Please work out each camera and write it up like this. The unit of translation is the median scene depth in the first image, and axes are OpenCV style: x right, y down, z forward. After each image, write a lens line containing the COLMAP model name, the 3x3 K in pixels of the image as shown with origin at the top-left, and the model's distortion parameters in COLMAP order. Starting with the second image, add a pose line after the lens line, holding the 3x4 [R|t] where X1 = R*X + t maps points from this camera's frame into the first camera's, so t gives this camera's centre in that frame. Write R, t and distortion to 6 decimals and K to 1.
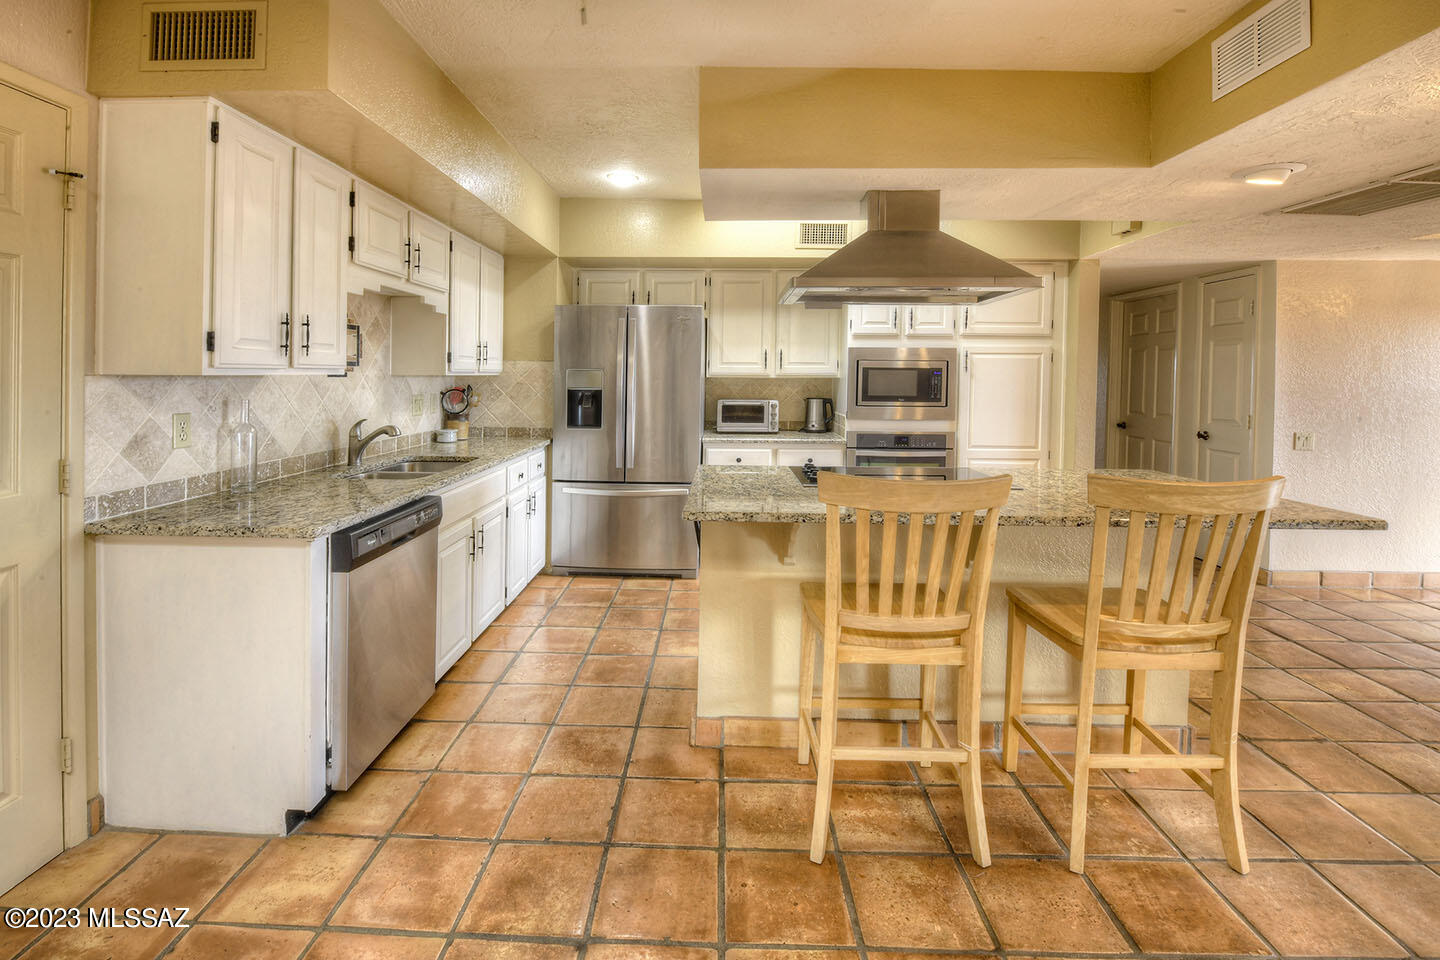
lens RADIAL K [[682.6, 0, 690.8], [0, 682.6, 384.1], [0, 0, 1]] dist [-0.002287, -0.000567]
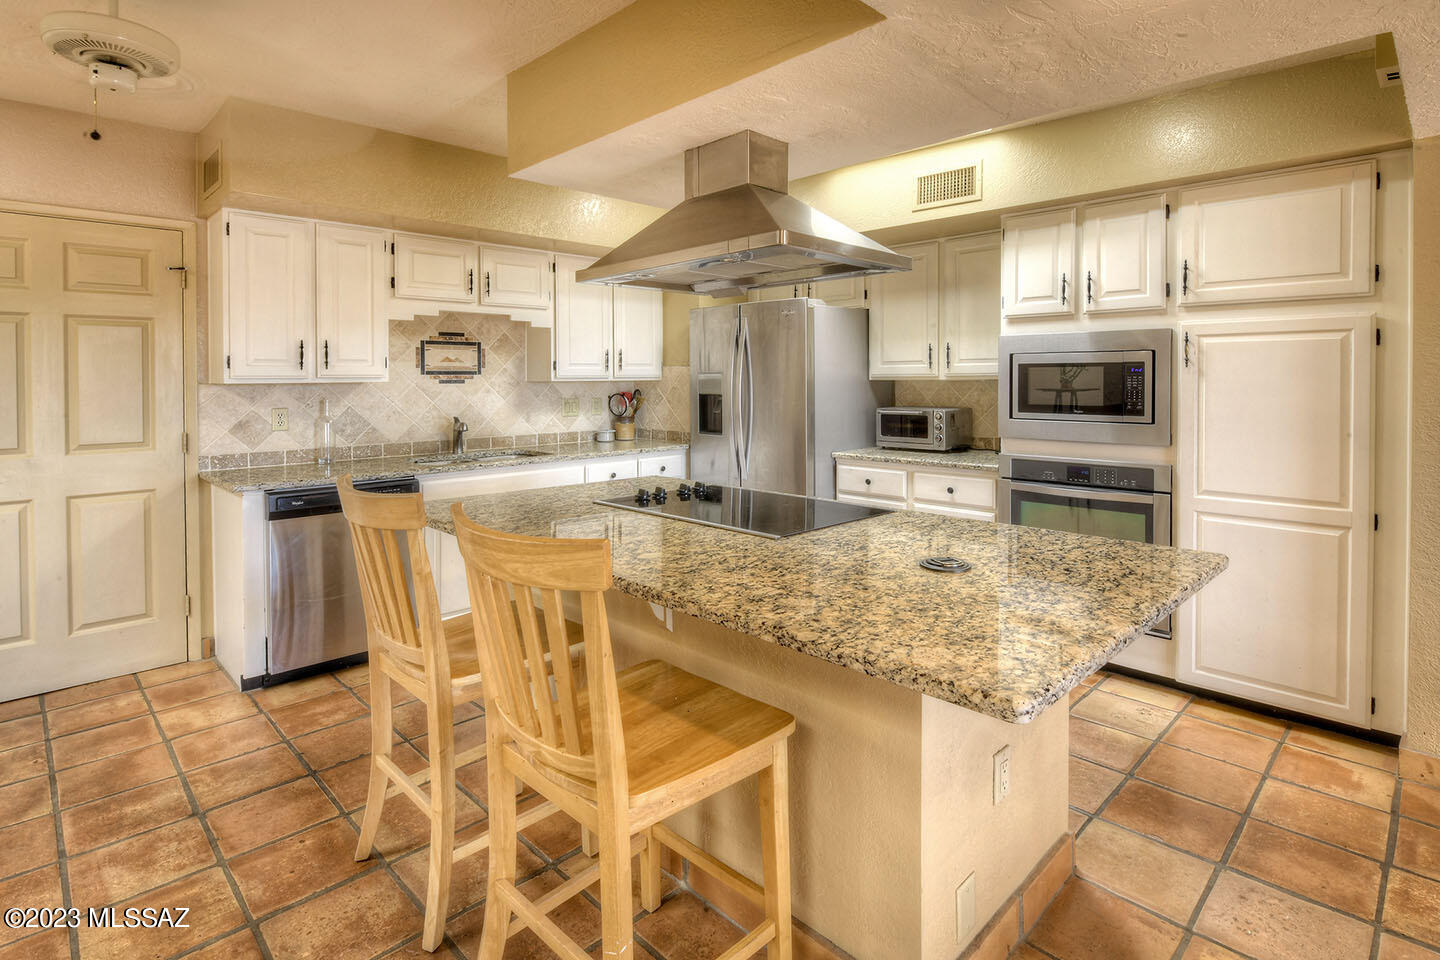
lens RADIAL K [[769.1, 0, 775.5], [0, 769.1, 381.1], [0, 0, 1]] dist [0.000311, -0.000297]
pose [[0.716077, -0.008901, -0.697964, 0.667423], [0.001619, 0.999937, -0.011091, 0.001612], [0.698019, 0.006812, 0.716047, 0.283016]]
